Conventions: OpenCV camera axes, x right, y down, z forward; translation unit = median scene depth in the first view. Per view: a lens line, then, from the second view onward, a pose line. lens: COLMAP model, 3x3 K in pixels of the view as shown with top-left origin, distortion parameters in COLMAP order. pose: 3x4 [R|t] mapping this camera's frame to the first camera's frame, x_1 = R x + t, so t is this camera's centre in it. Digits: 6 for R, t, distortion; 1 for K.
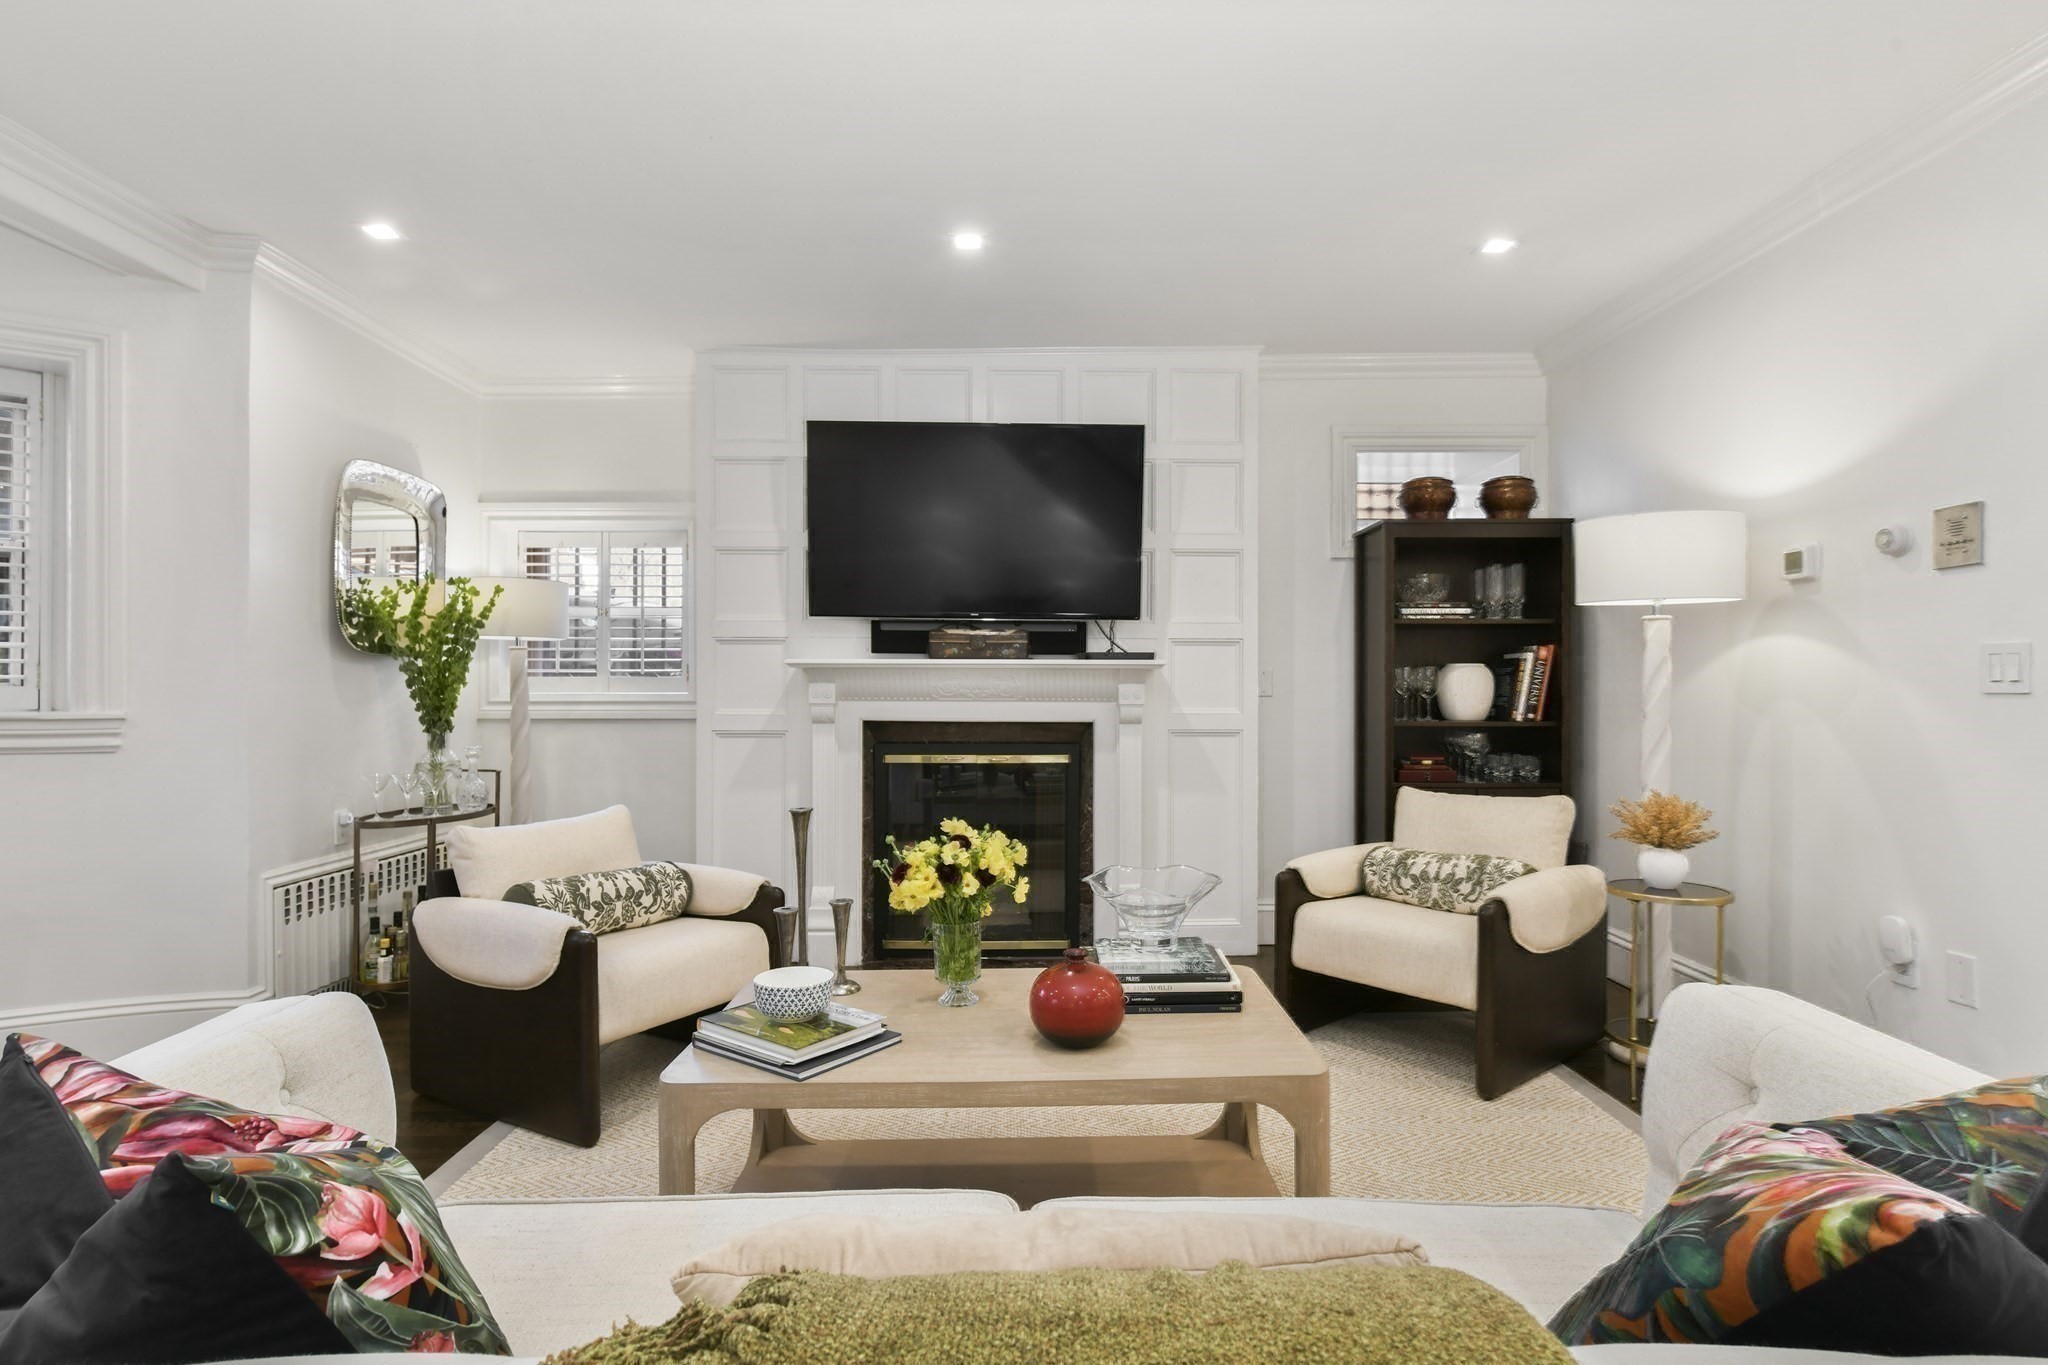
lens RADIAL K [[1039.0, 0, 1031.7], [0, 1039.0, 688.1], [0, 0, 1]] dist [-0.006154, -0.000021]
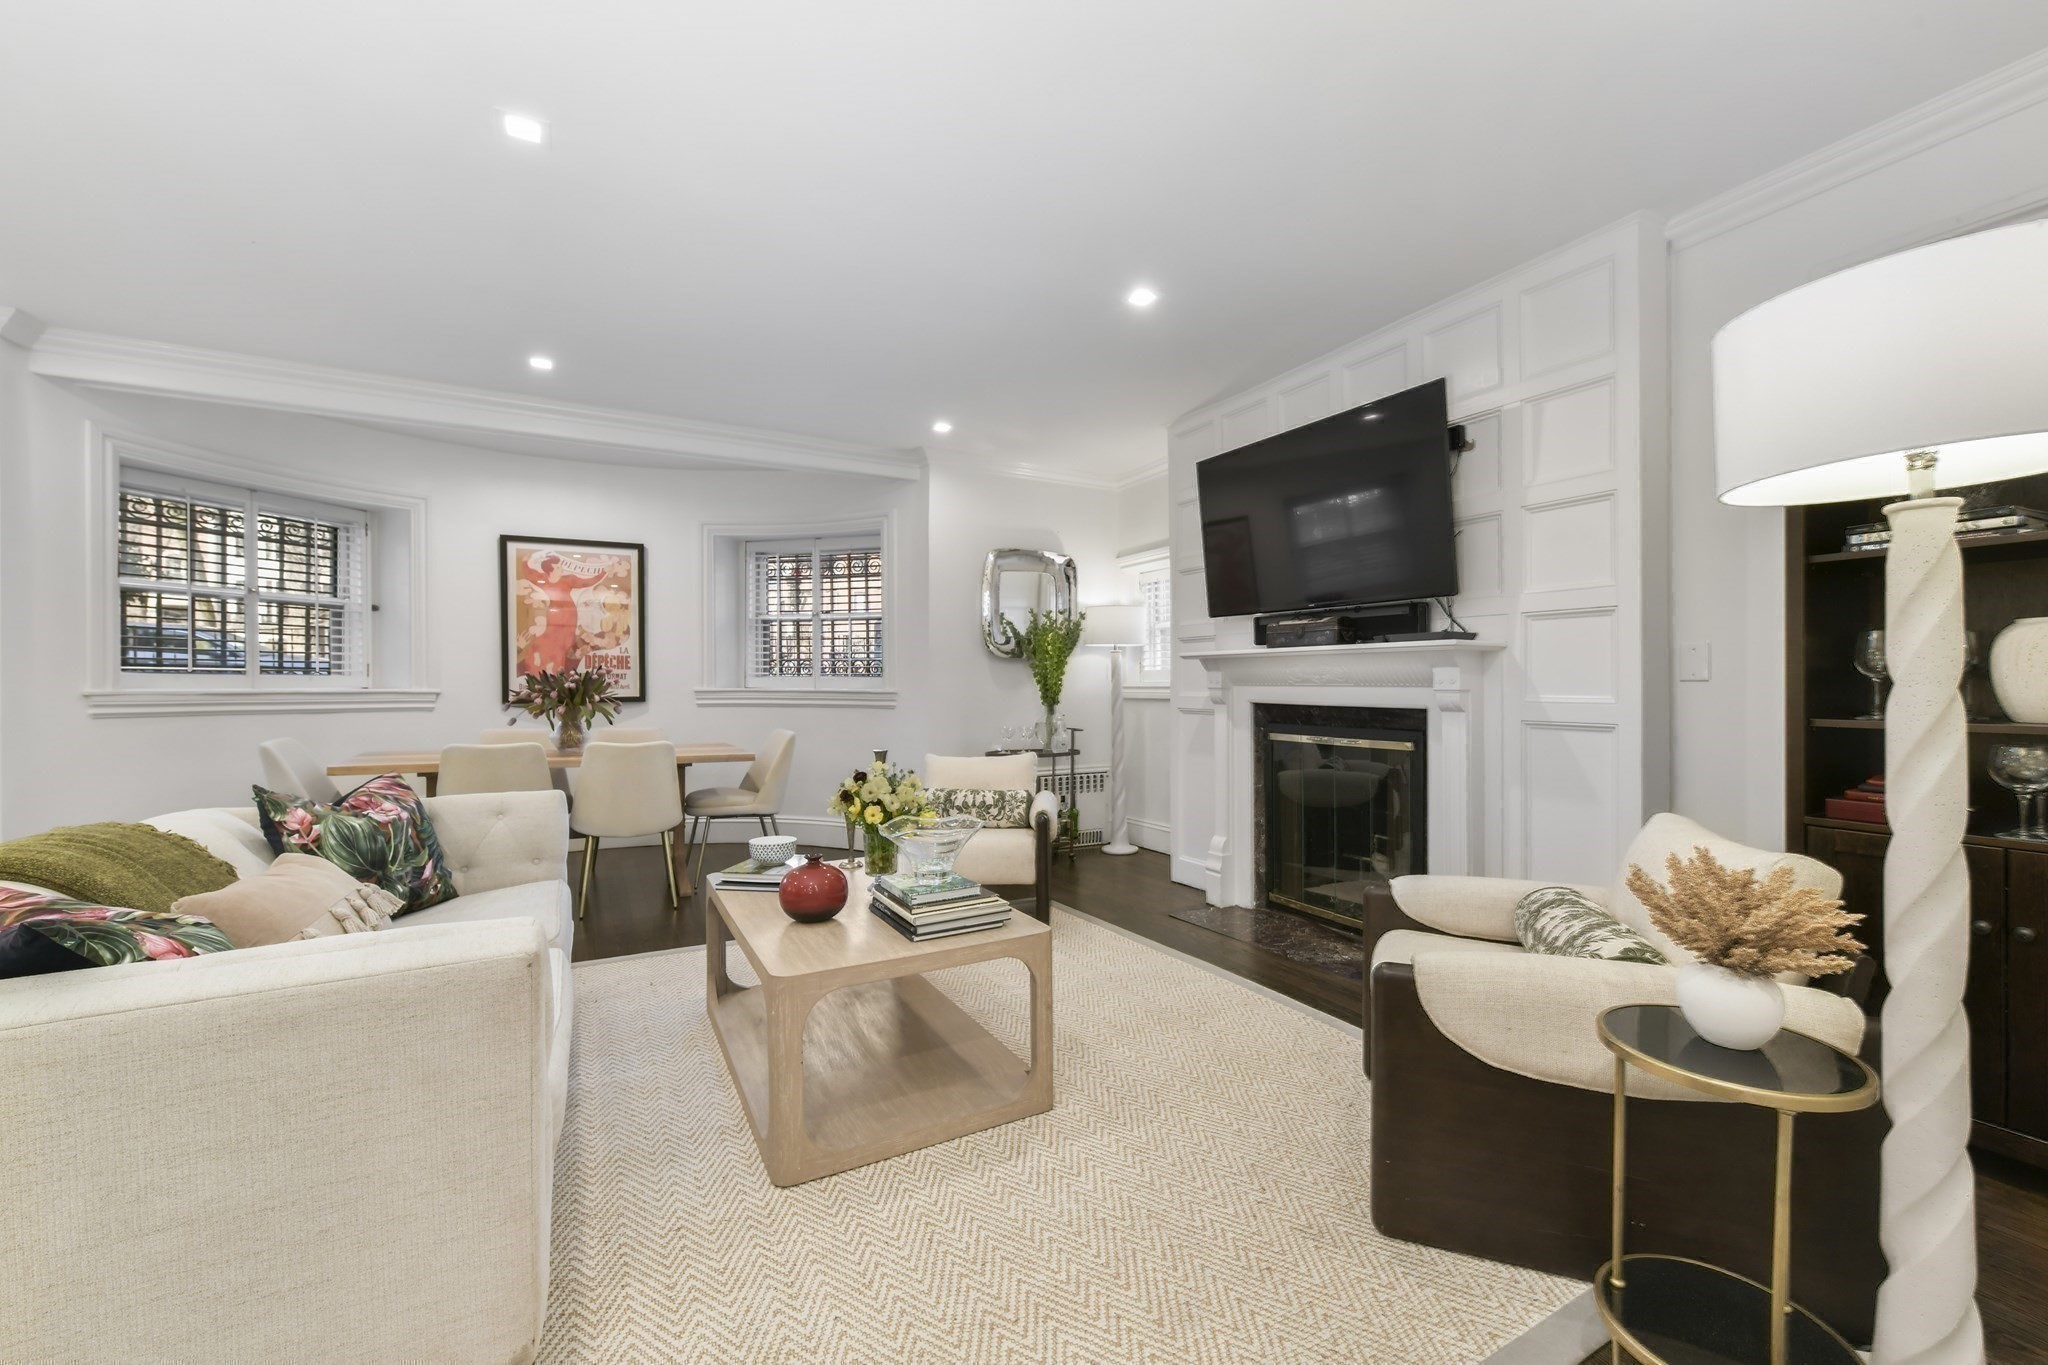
lens RADIAL K [[824.6, 0, 1036.8], [0, 824.6, 686.3], [0, 0, 1]] dist [-0.002013, 0.000312]
pose [[0.474862, 0.000545, -0.880060, 0.553013], [0.002764, 0.999994, 0.002110, 0.010228], [0.880056, -0.003434, 0.474858, 0.344681]]
